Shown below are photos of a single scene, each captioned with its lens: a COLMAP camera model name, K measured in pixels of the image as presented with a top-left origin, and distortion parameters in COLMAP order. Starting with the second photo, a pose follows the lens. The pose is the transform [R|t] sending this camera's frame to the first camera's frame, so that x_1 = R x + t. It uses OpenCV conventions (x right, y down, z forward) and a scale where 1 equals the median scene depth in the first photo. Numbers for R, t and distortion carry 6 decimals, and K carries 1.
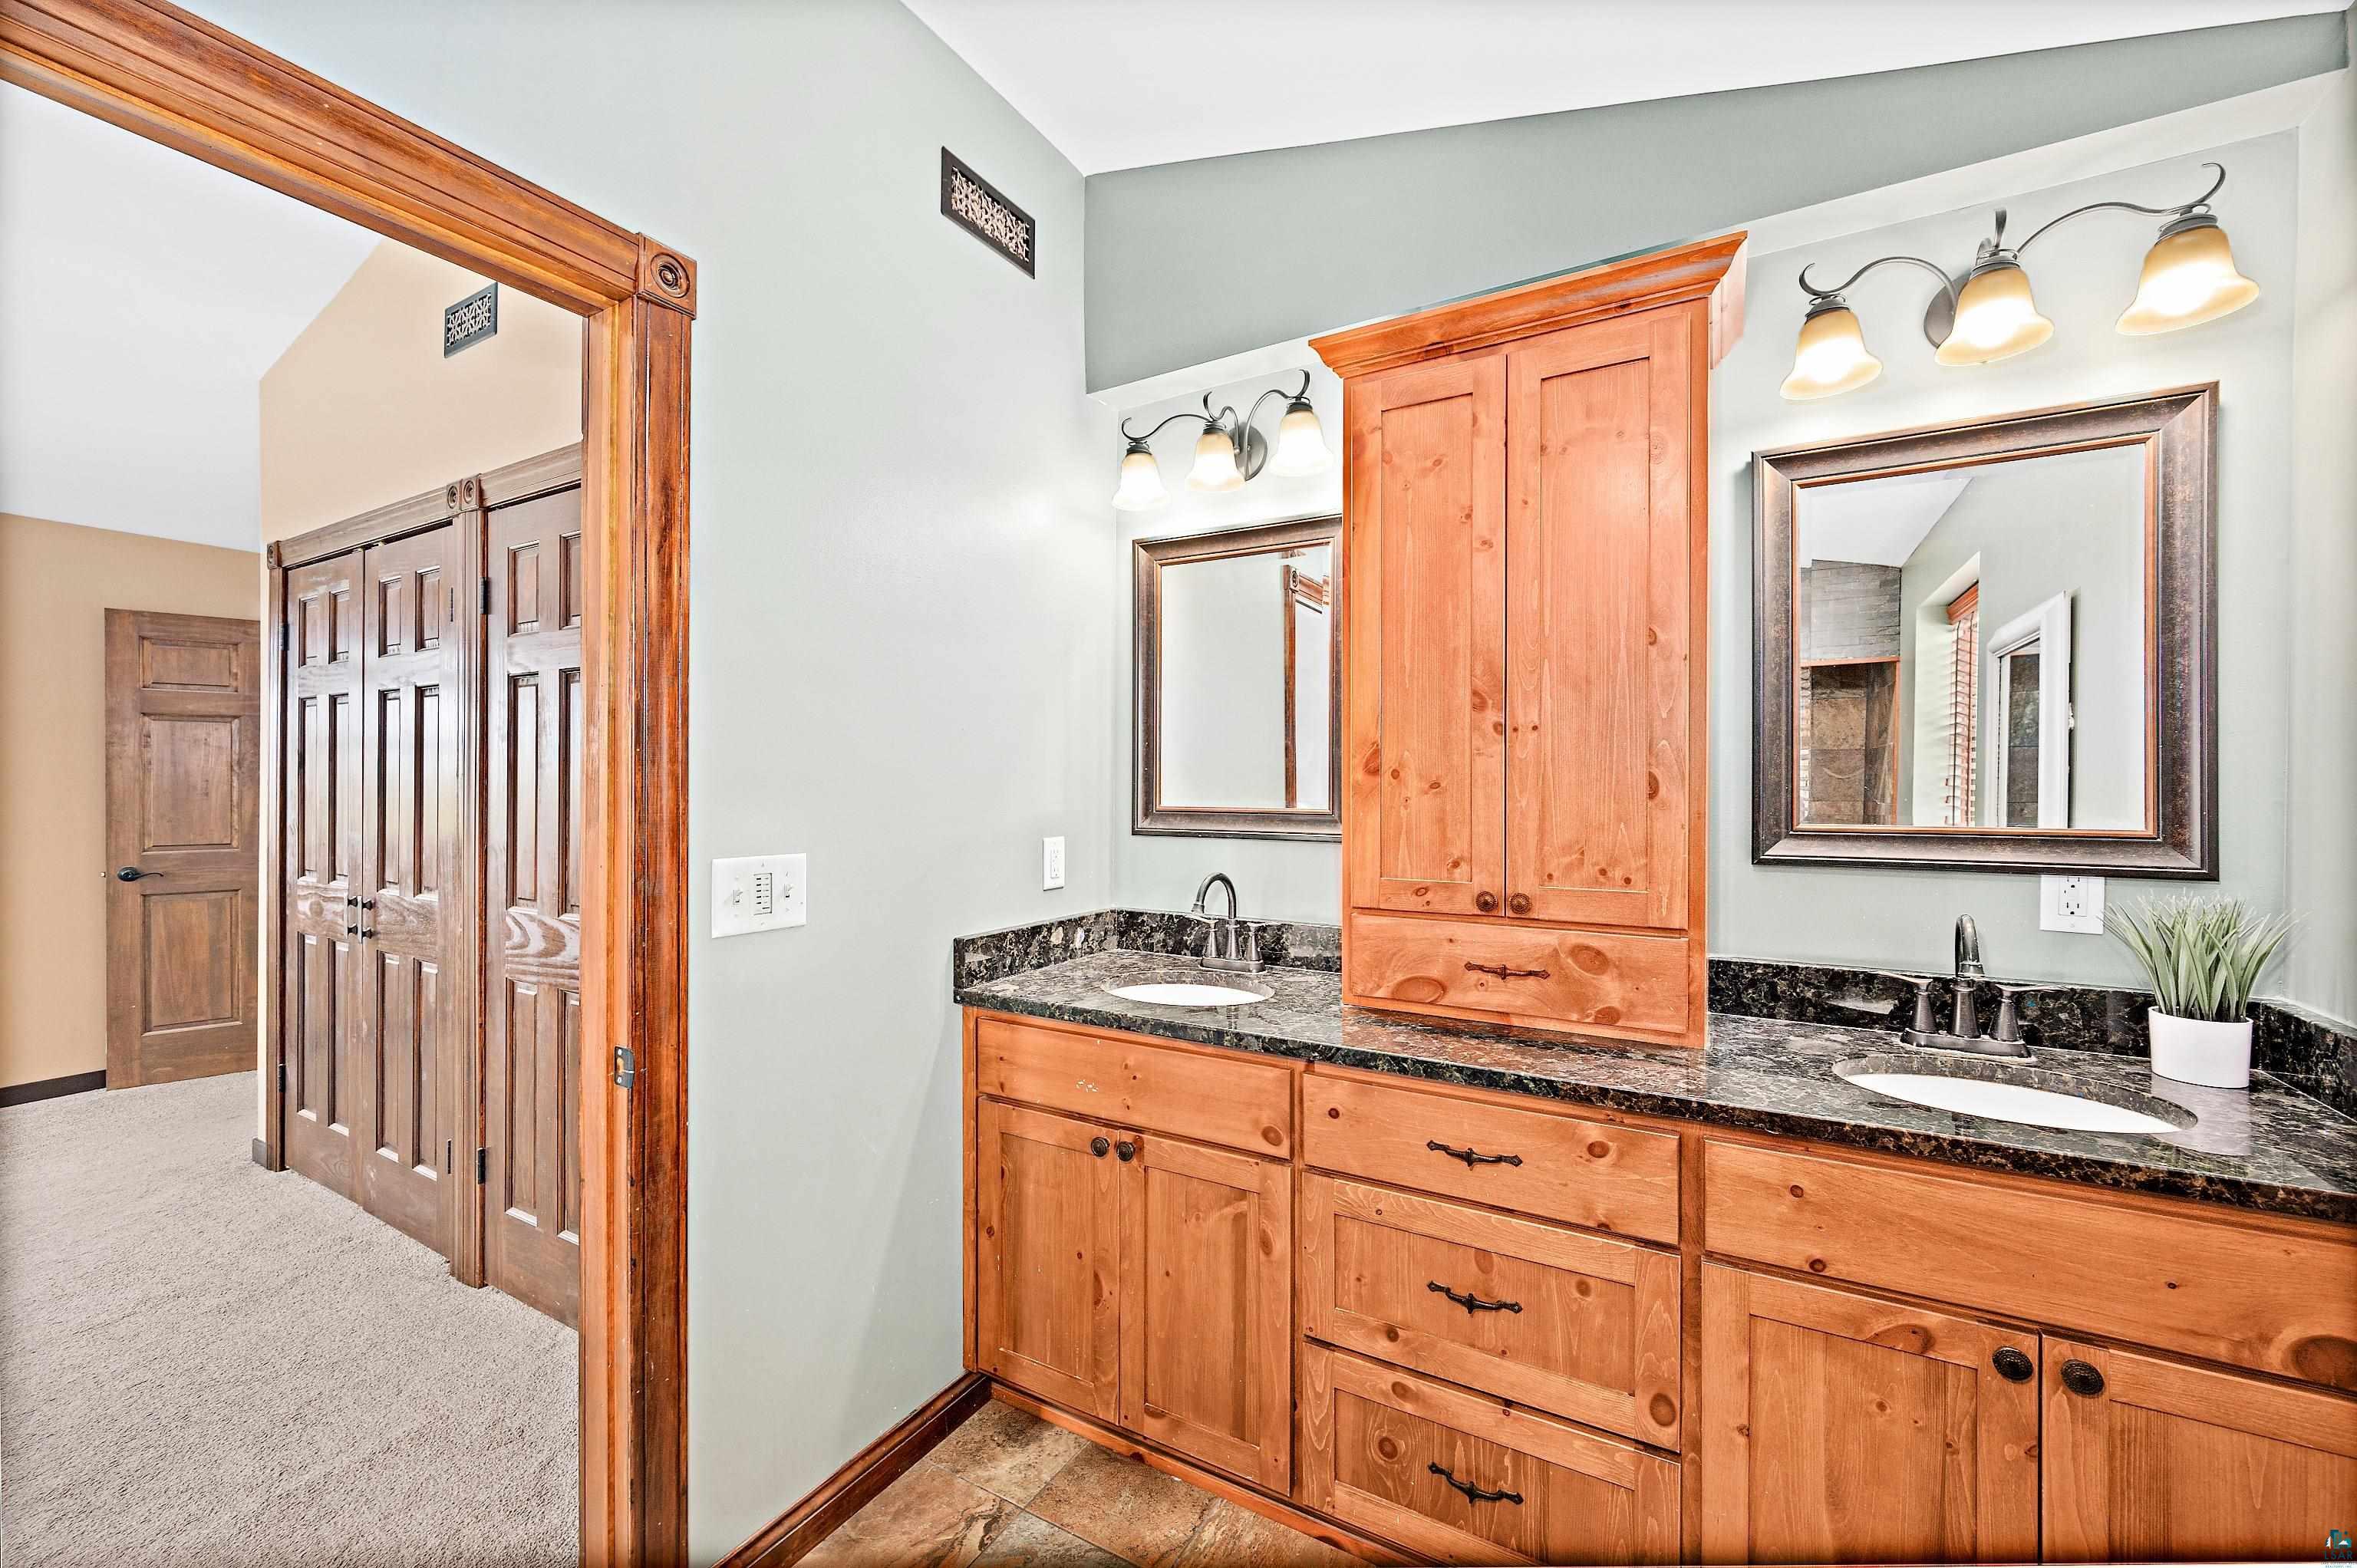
lens RADIAL K [[949.1, 0, 1176.8], [0, 949.1, 781.2], [0, 0, 1]] dist [-0.004127, 0.000660]
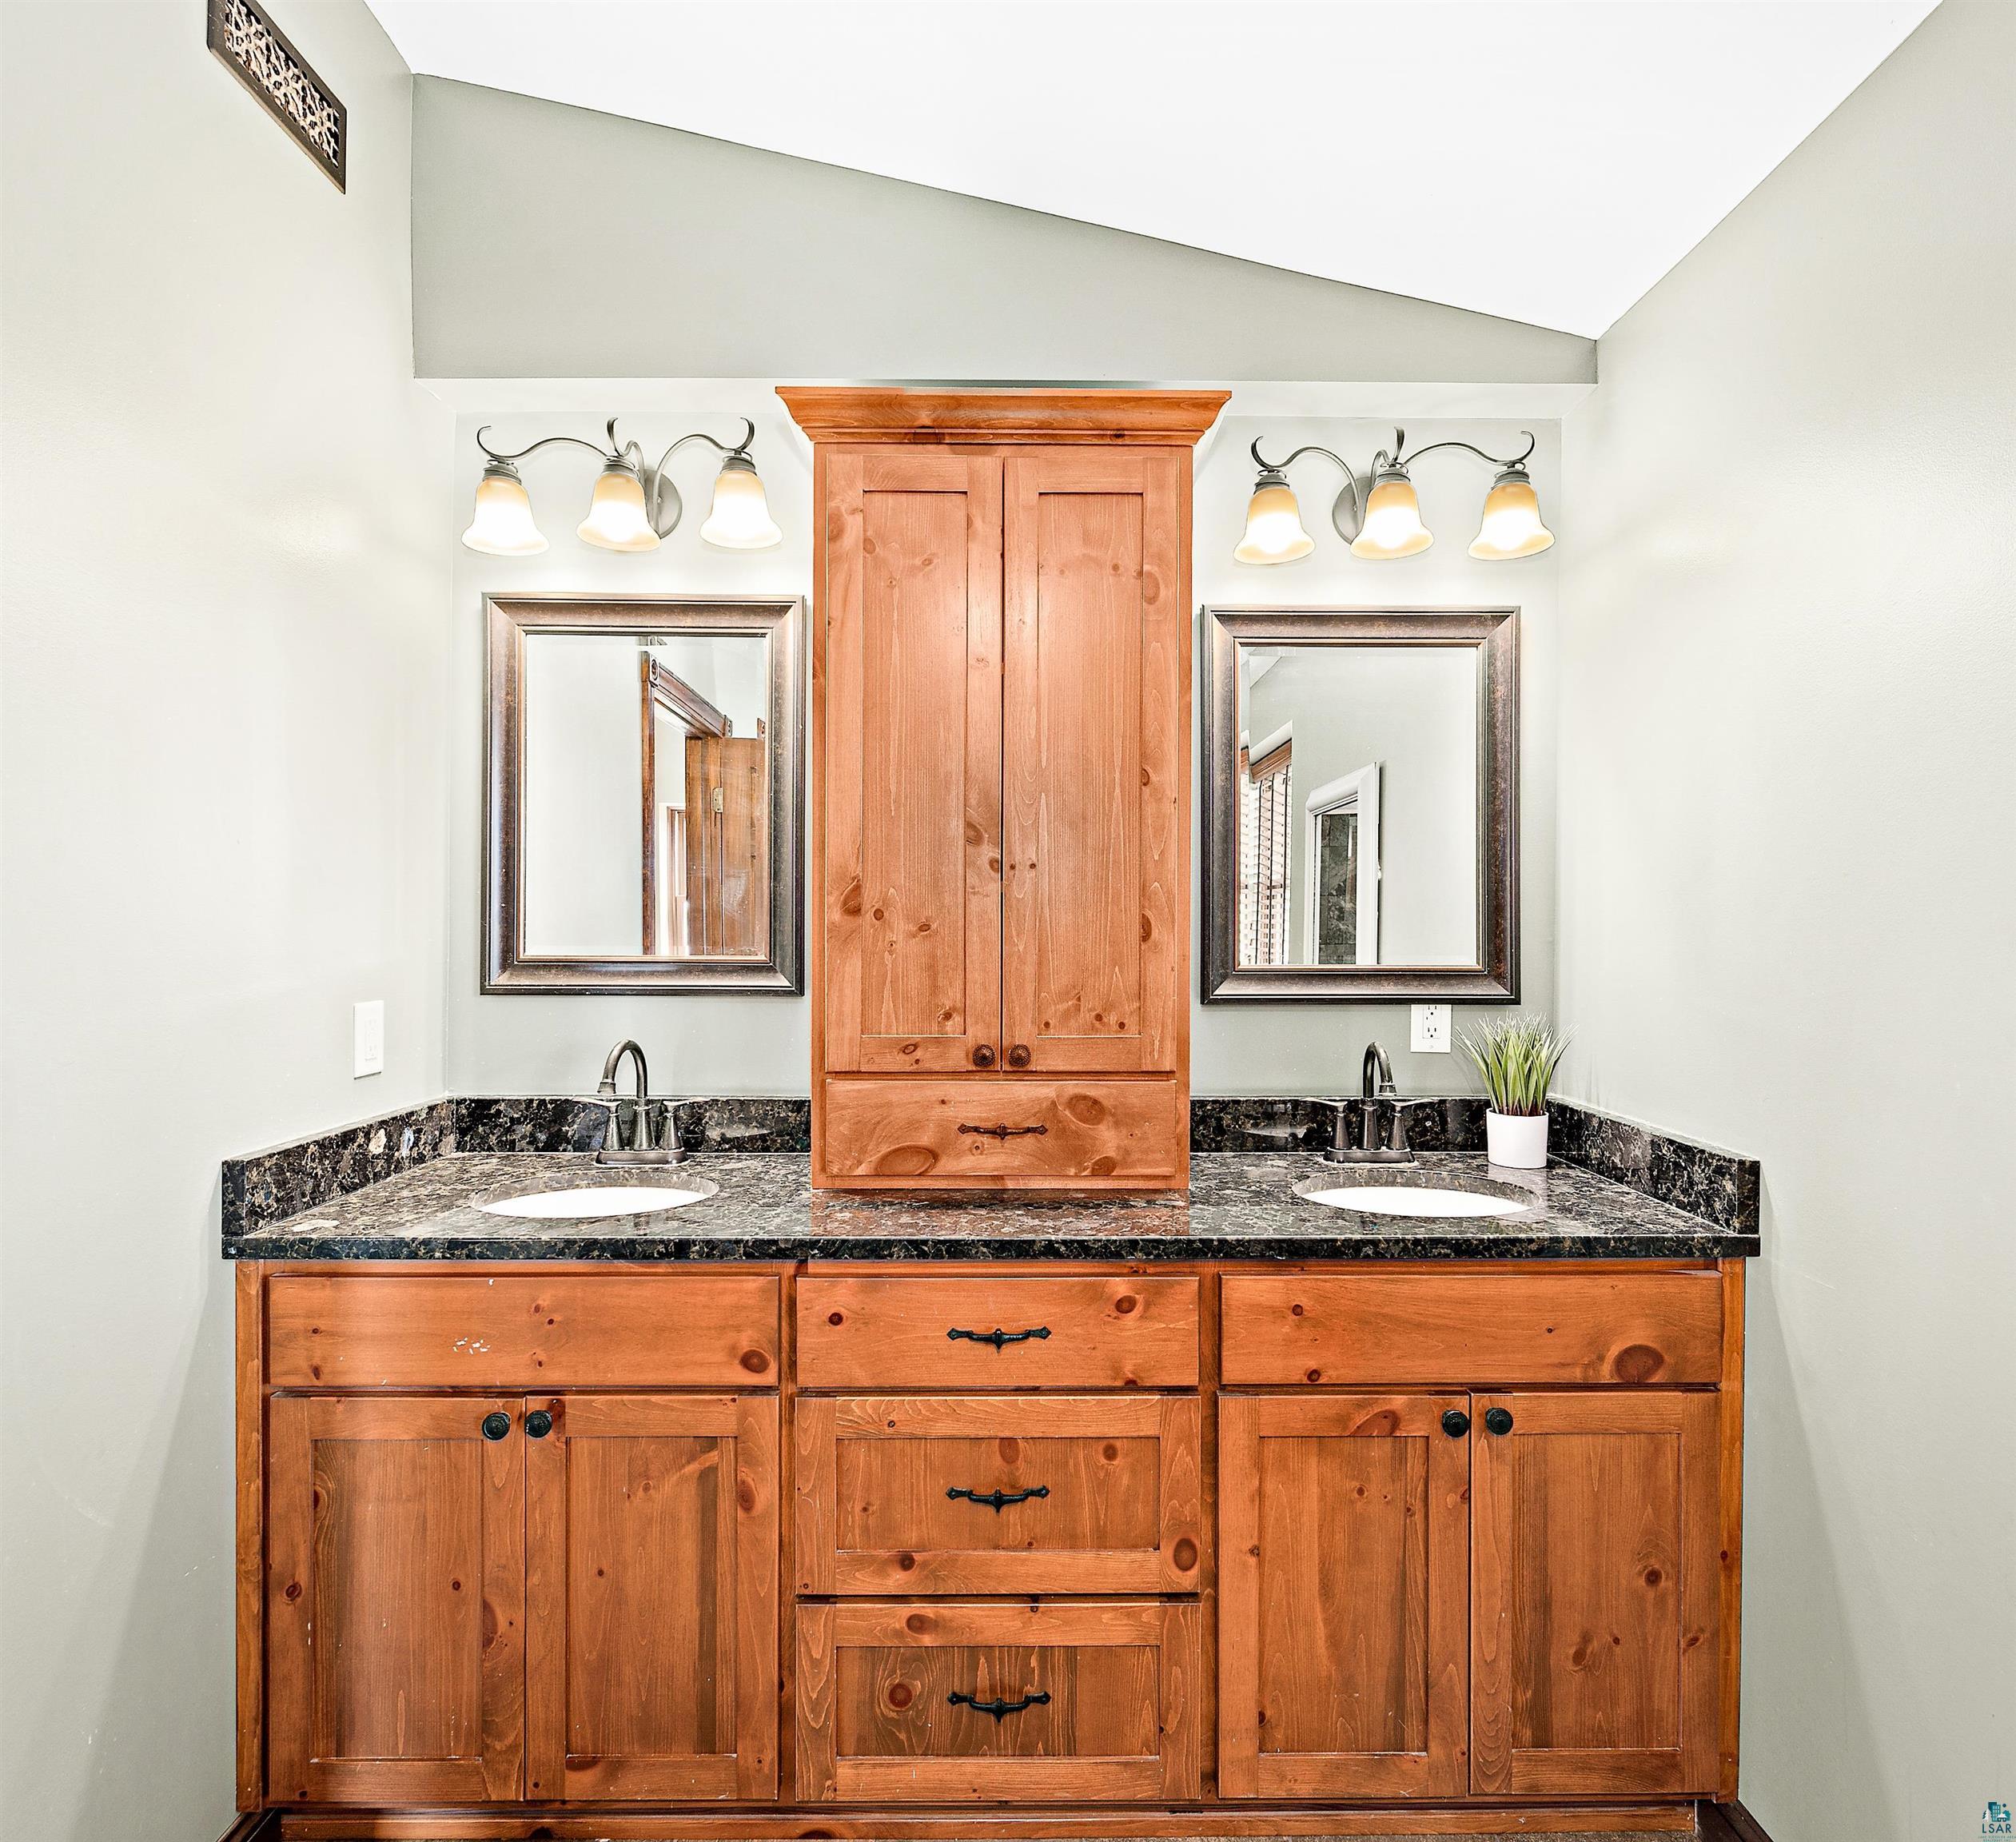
lens RADIAL K [[1108.7, 0, 1008.2], [0, 1108.7, 923.7], [0, 0, 1]] dist [0.000289, -0.003700]
pose [[0.854757, 0.003273, 0.519018, -0.210964], [-0.003127, 0.999994, -0.001156, 0.001851], [-0.519019, -0.000635, 0.854763, 0.083286]]
